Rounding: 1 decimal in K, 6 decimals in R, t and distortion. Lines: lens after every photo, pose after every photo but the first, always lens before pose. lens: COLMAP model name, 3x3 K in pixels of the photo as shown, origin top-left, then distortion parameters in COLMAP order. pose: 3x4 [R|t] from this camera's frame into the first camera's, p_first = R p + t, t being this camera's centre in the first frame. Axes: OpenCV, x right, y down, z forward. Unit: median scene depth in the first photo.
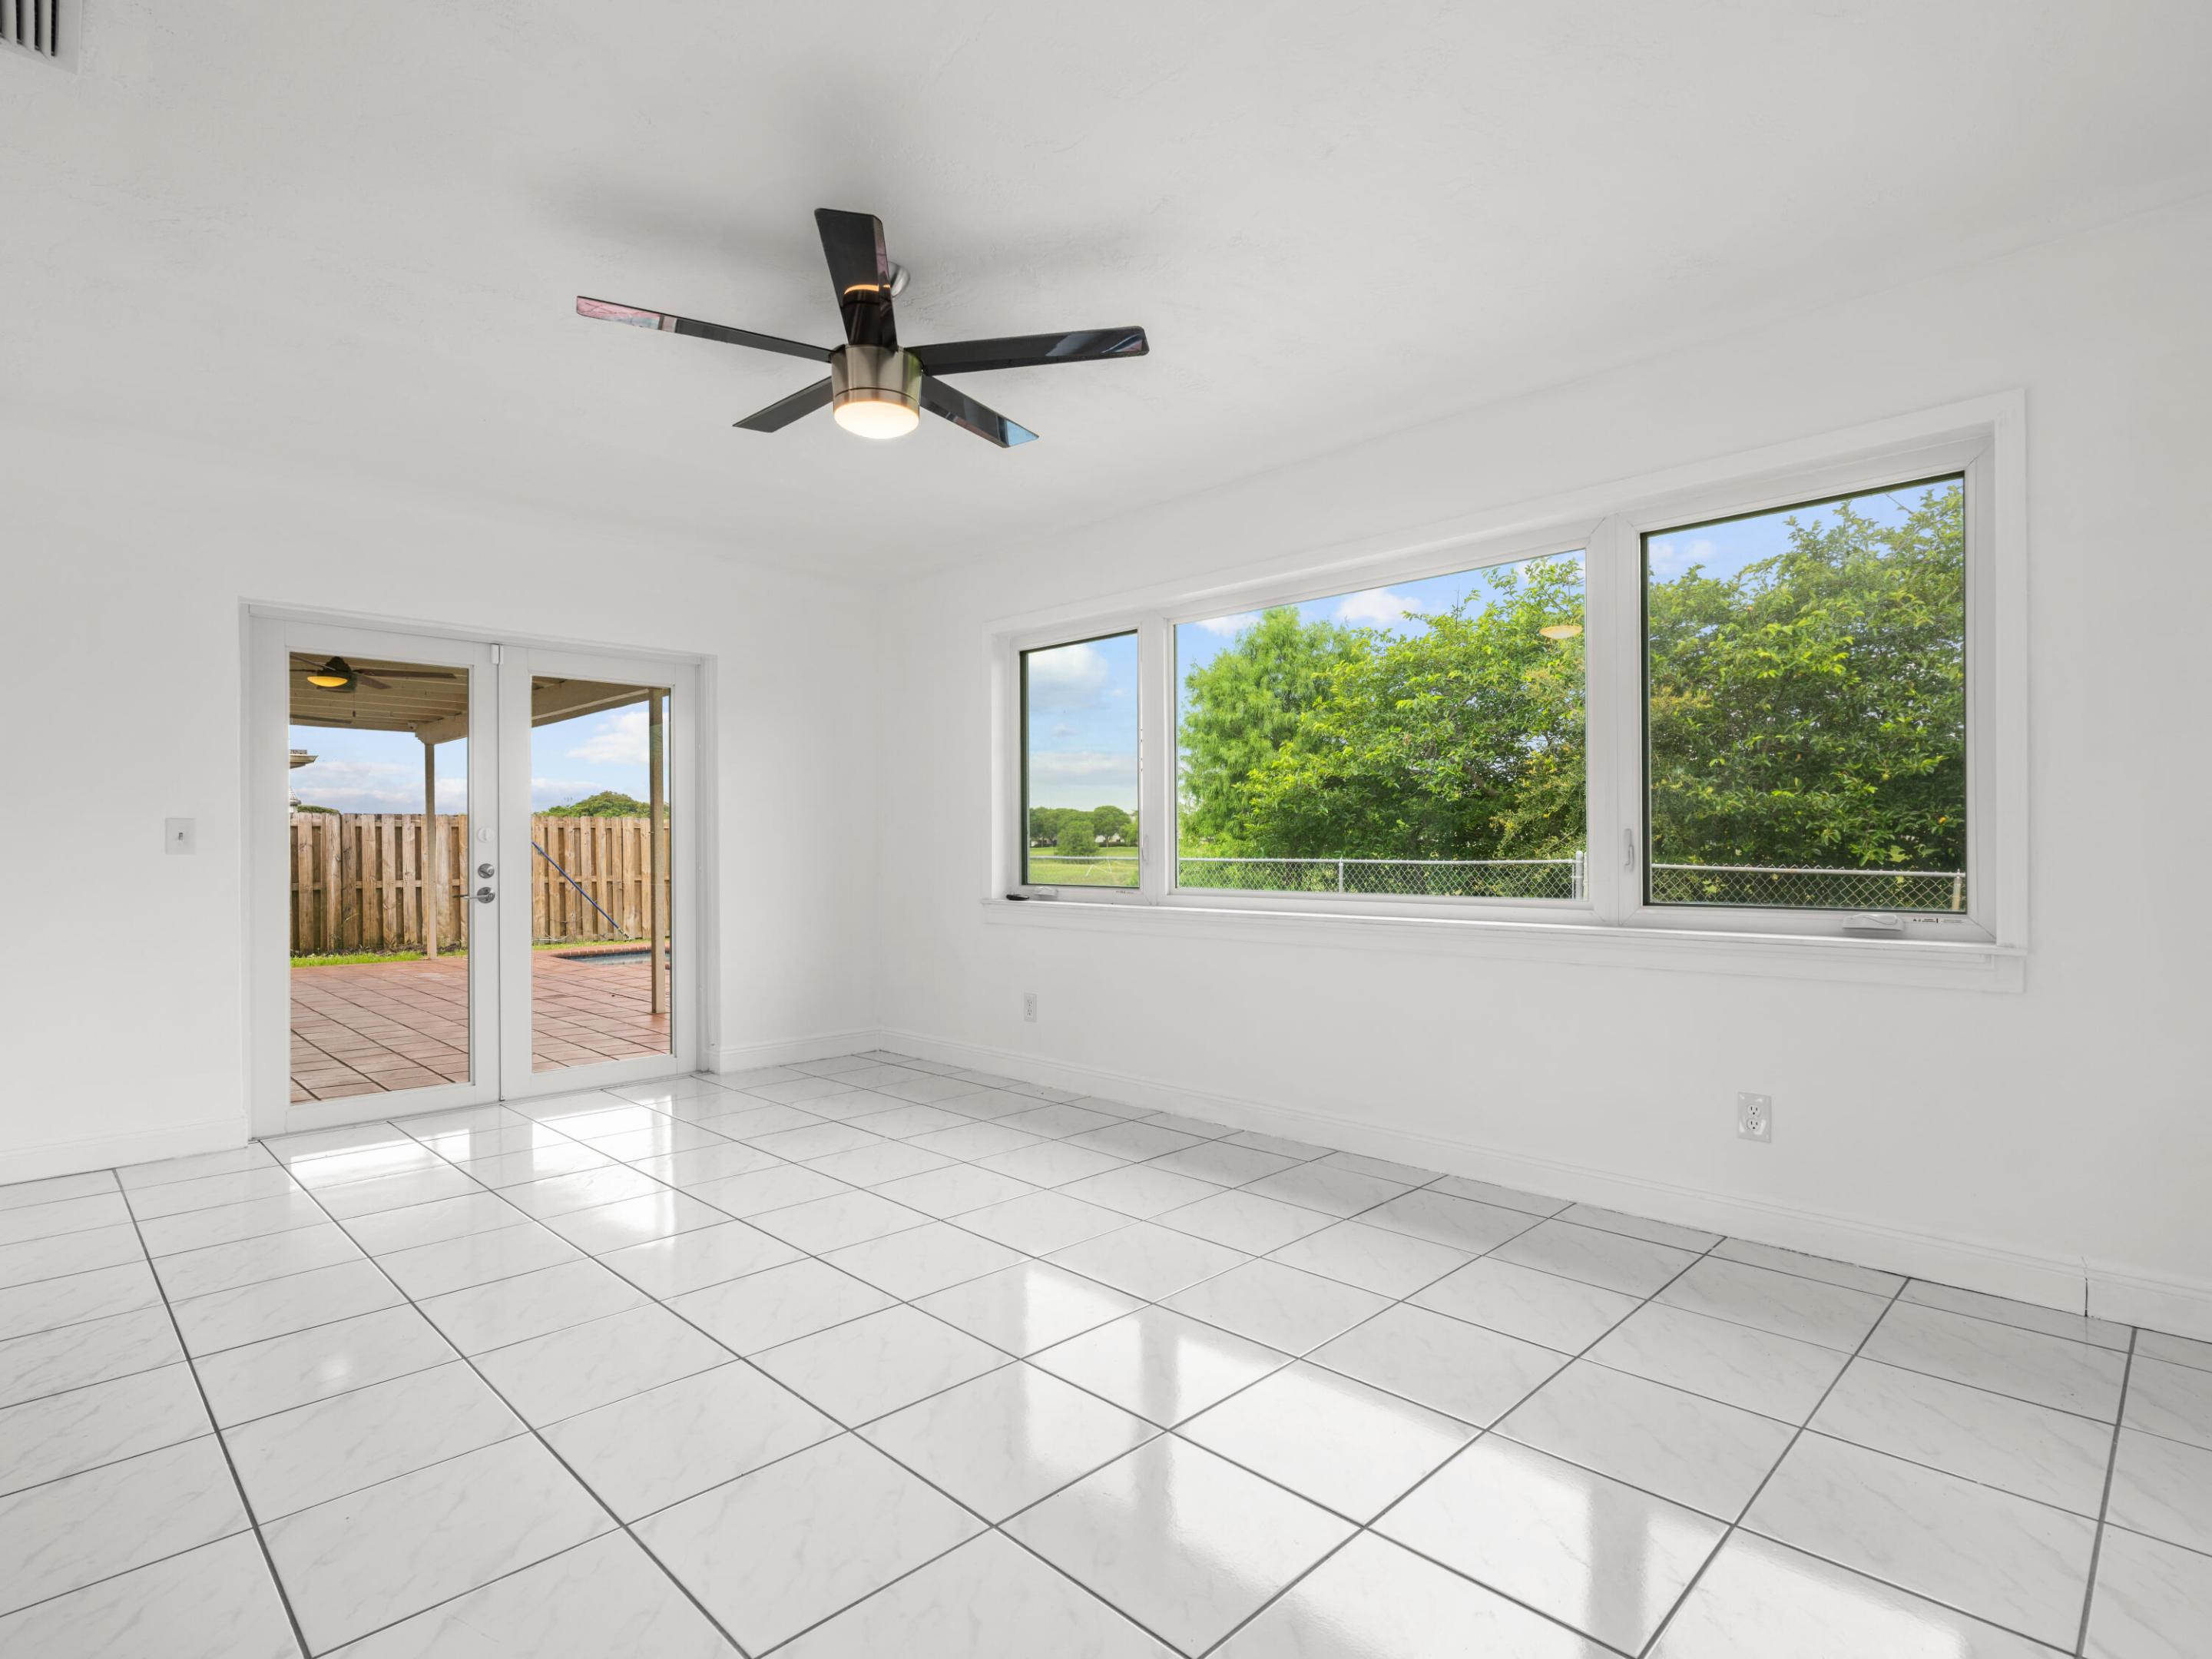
lens RADIAL K [[1120.4, 0, 1087.3], [0, 1120.4, 849.2], [0, 0, 1]] dist [-0.003943, 0.001102]
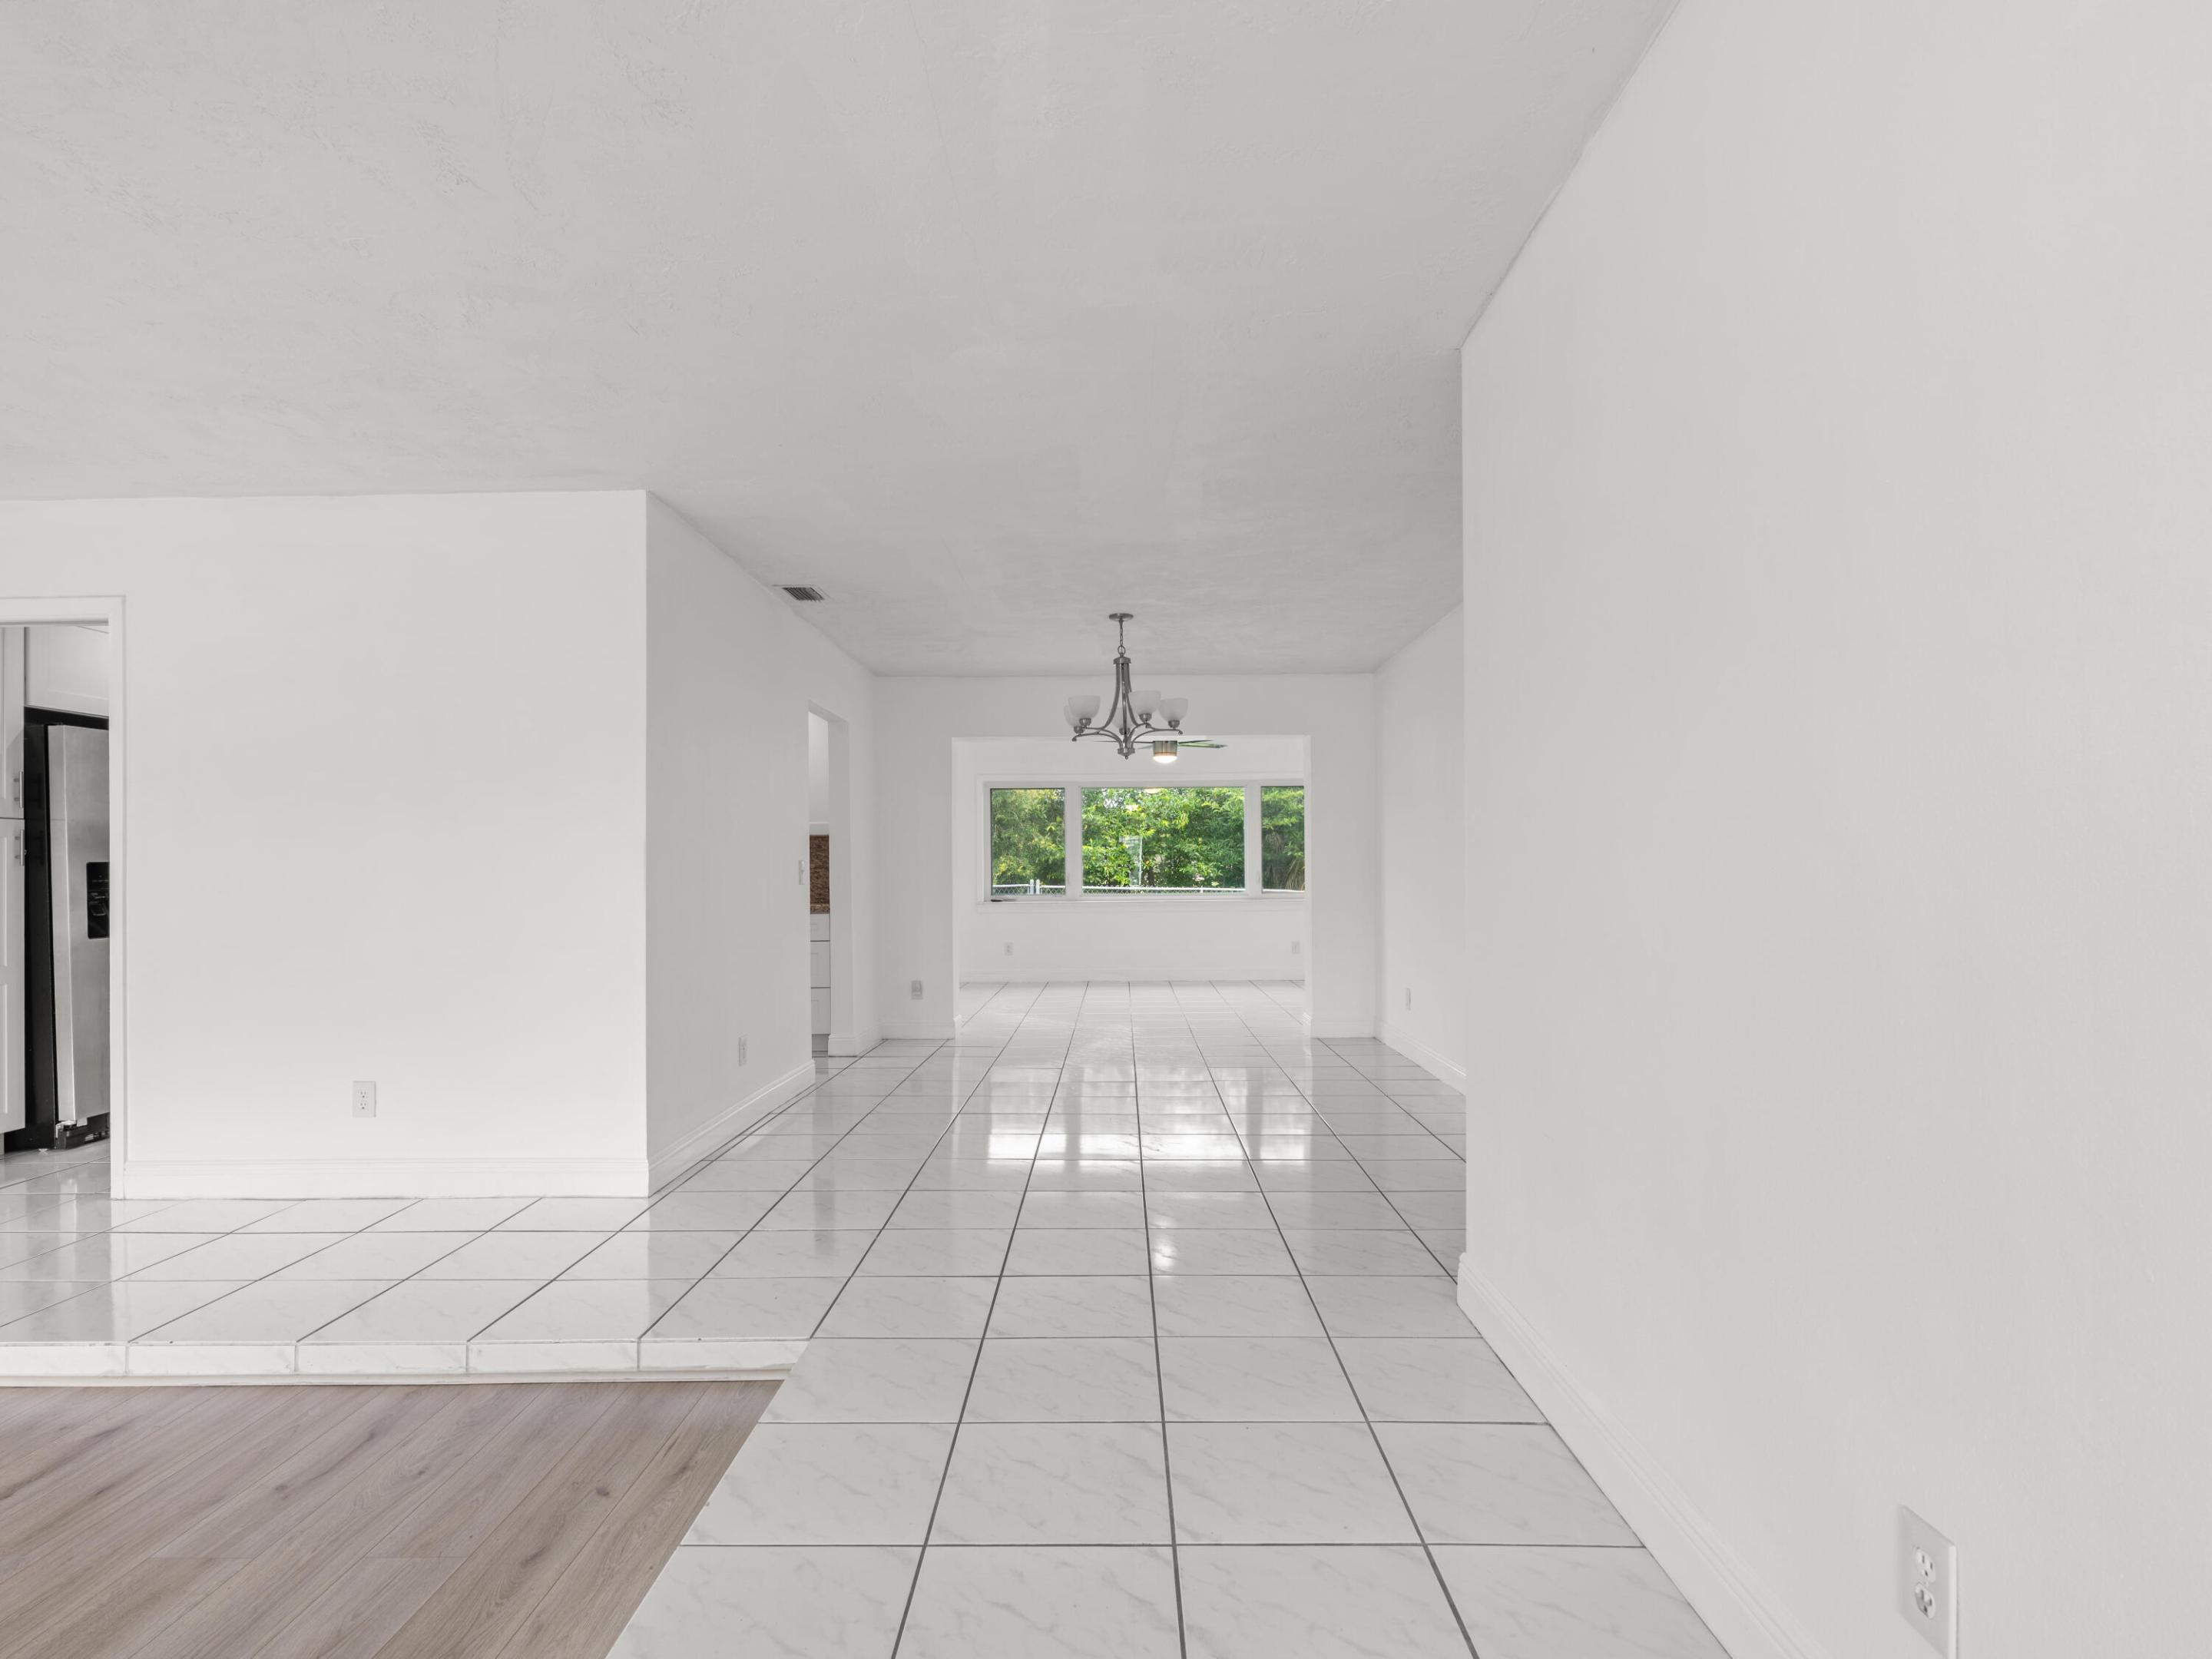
lens RADIAL K [[1120.4, 0, 1111.1], [0, 1120.4, 861.4], [0, 0, 1]] dist [-0.003943, 0.001102]
pose [[0.716326, 0.005122, 0.697747, -0.535669], [0.006522, 0.999880, -0.014035, -0.000680], [-0.697735, 0.014605, 0.716207, -0.277036]]
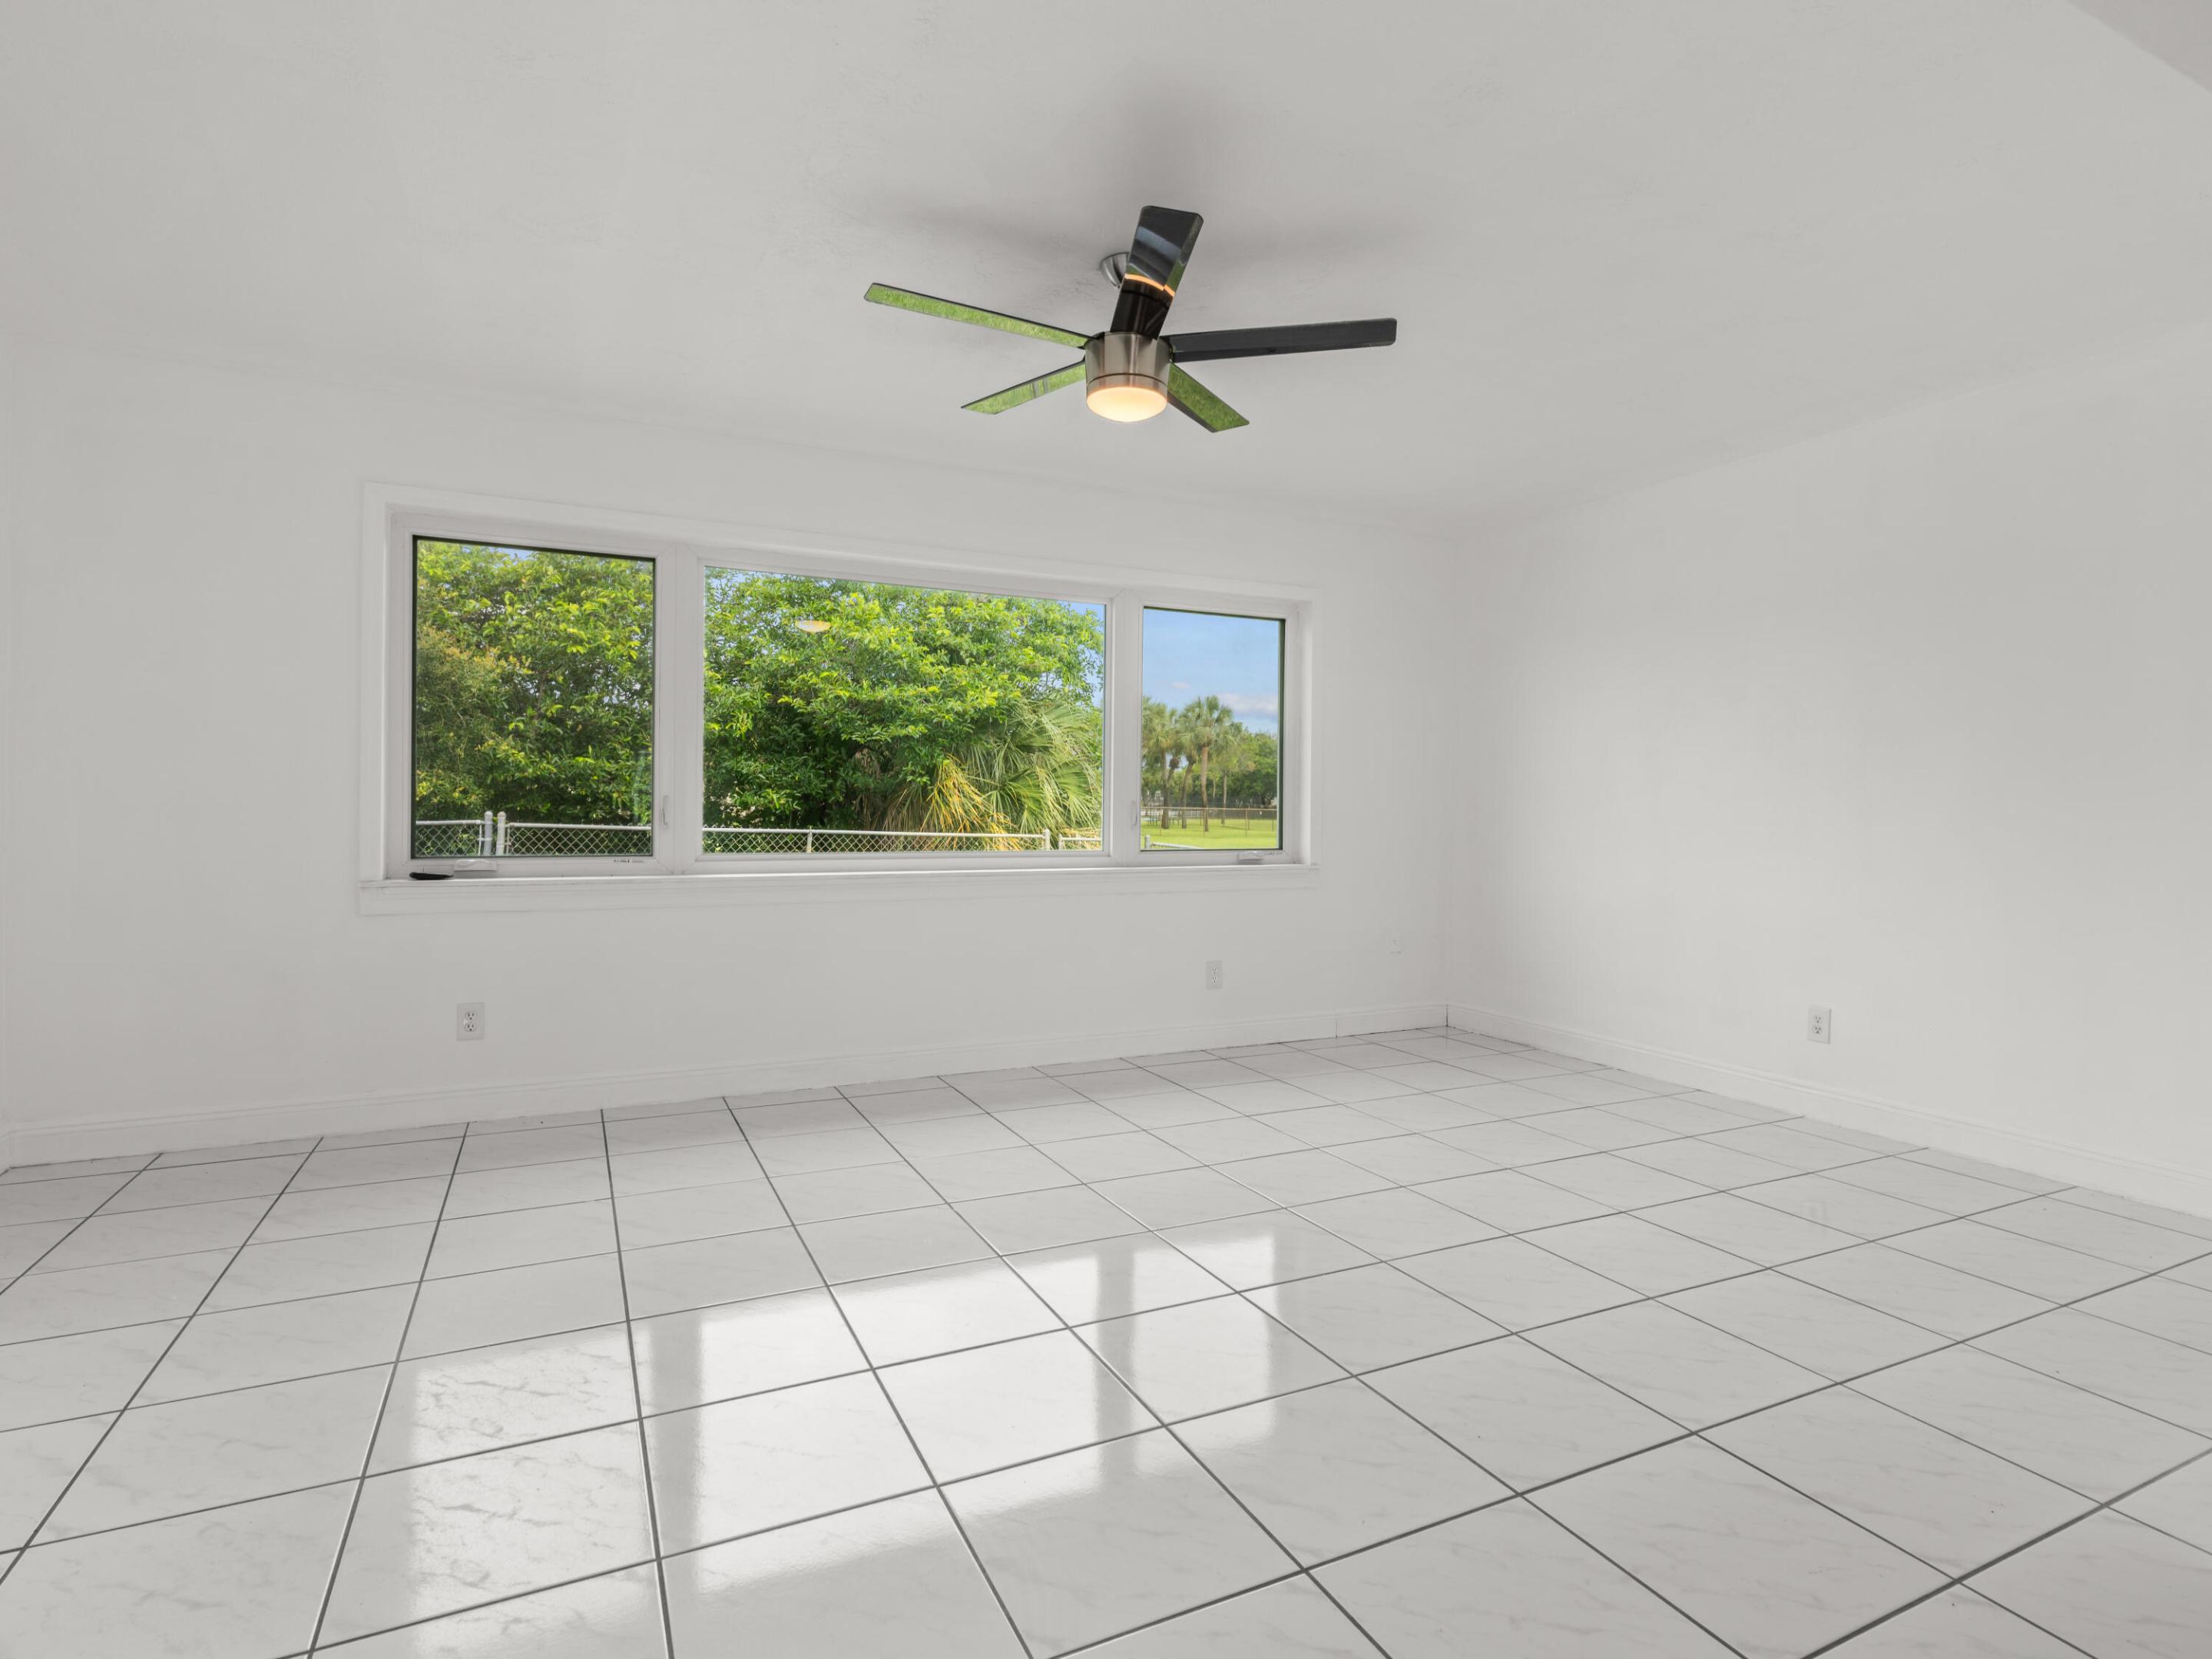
lens RADIAL K [[1120.4, 0, 1119.9], [0, 1120.4, 822.1], [0, 0, 1]] dist [-0.003943, 0.001102]
pose [[0.323130, -0.005032, 0.946341, -0.223578], [-0.007567, 0.999940, 0.007901, -0.000469], [-0.946324, -0.009713, 0.323073, 0.126285]]
